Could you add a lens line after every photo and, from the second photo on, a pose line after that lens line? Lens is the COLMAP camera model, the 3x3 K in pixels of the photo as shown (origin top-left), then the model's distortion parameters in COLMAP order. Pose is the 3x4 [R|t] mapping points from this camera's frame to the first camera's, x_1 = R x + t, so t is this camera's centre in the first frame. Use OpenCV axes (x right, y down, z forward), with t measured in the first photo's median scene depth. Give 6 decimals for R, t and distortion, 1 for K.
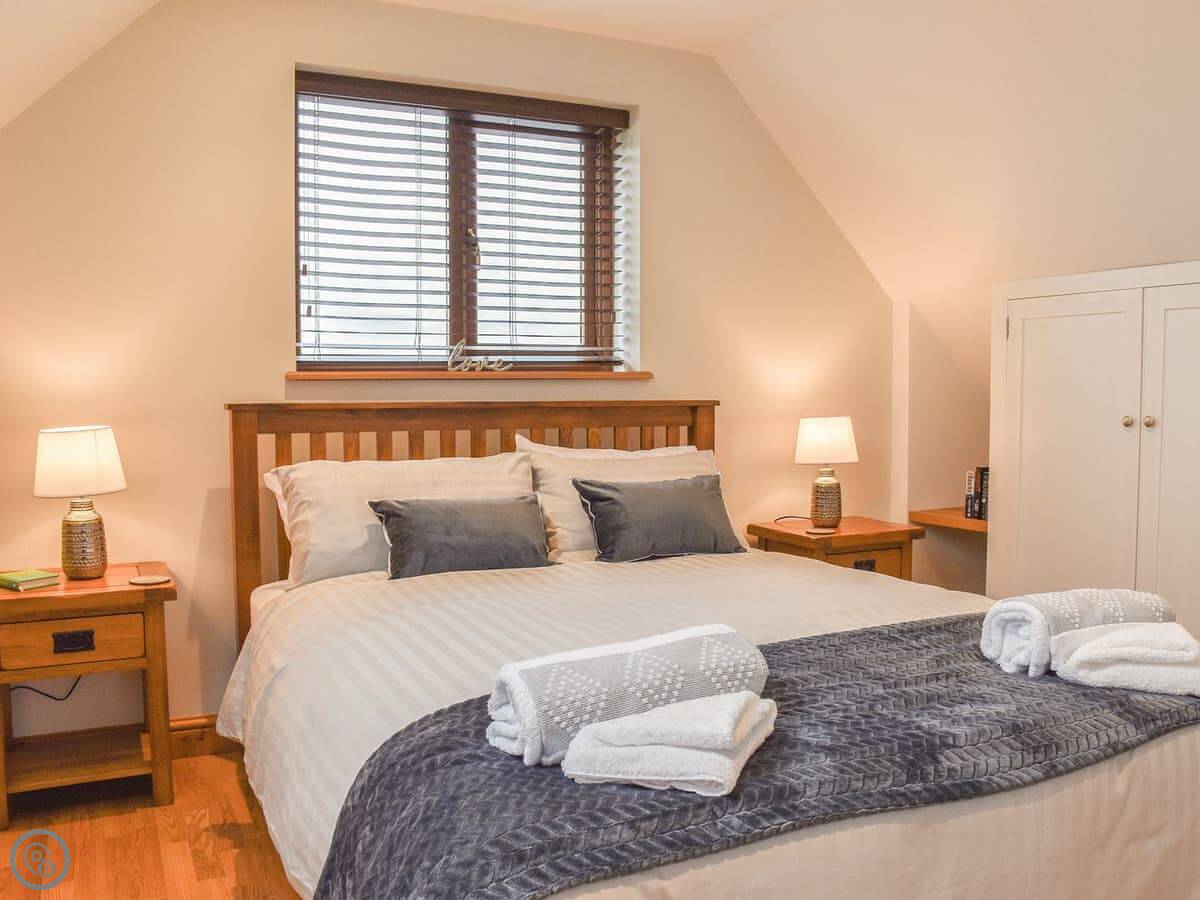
lens RADIAL K [[996.2, 0, 600.0], [0, 996.2, 450.0], [0, 0, 1]] dist [-0.137744, 0.086322]
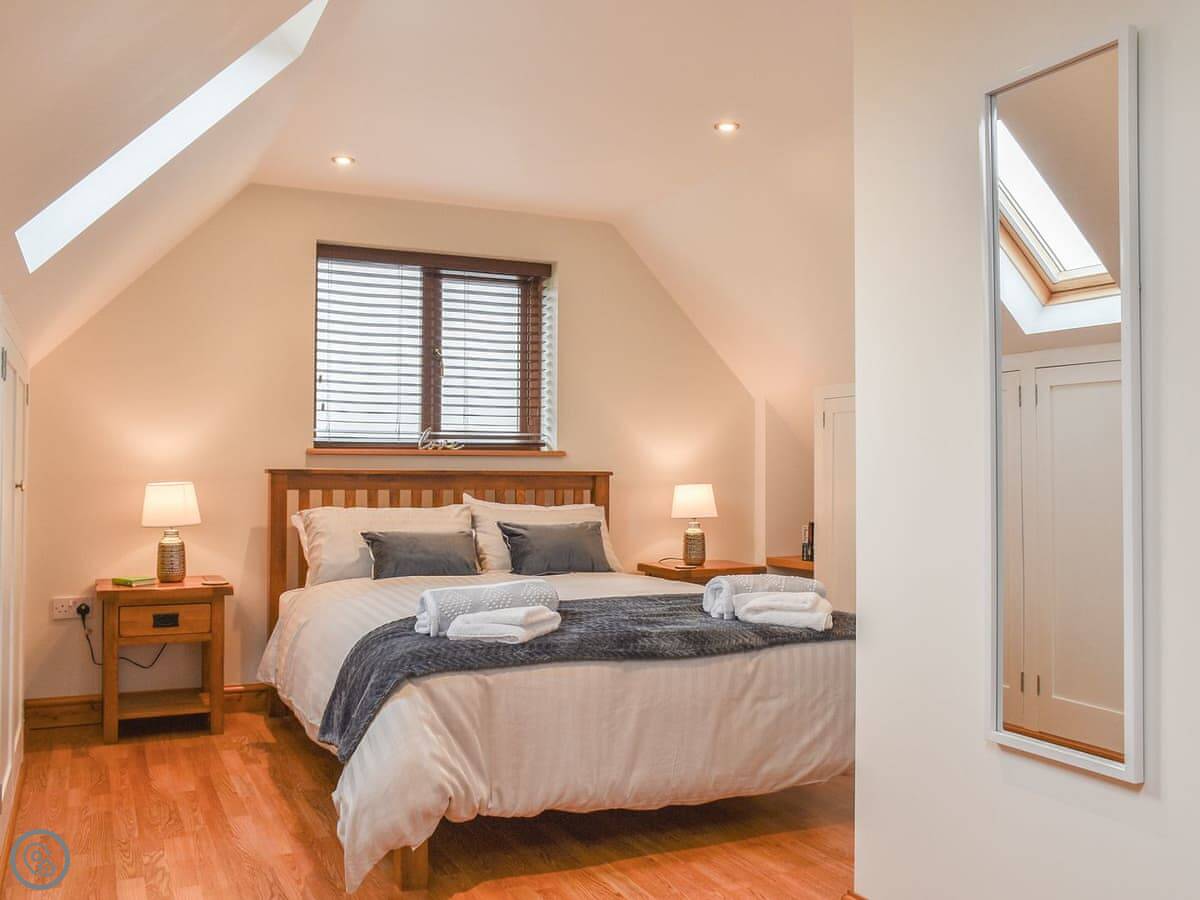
lens RADIAL K [[1107.8, 0, 618.0], [0, 1107.8, 449.2], [0, 0, 1]] dist [-0.082255, -0.002362]
pose [[0.999962, 0.006558, -0.005677, 0.154329], [-0.007012, 0.996440, -0.084011, 0.056098], [0.005106, 0.084048, 0.996449, -0.632502]]
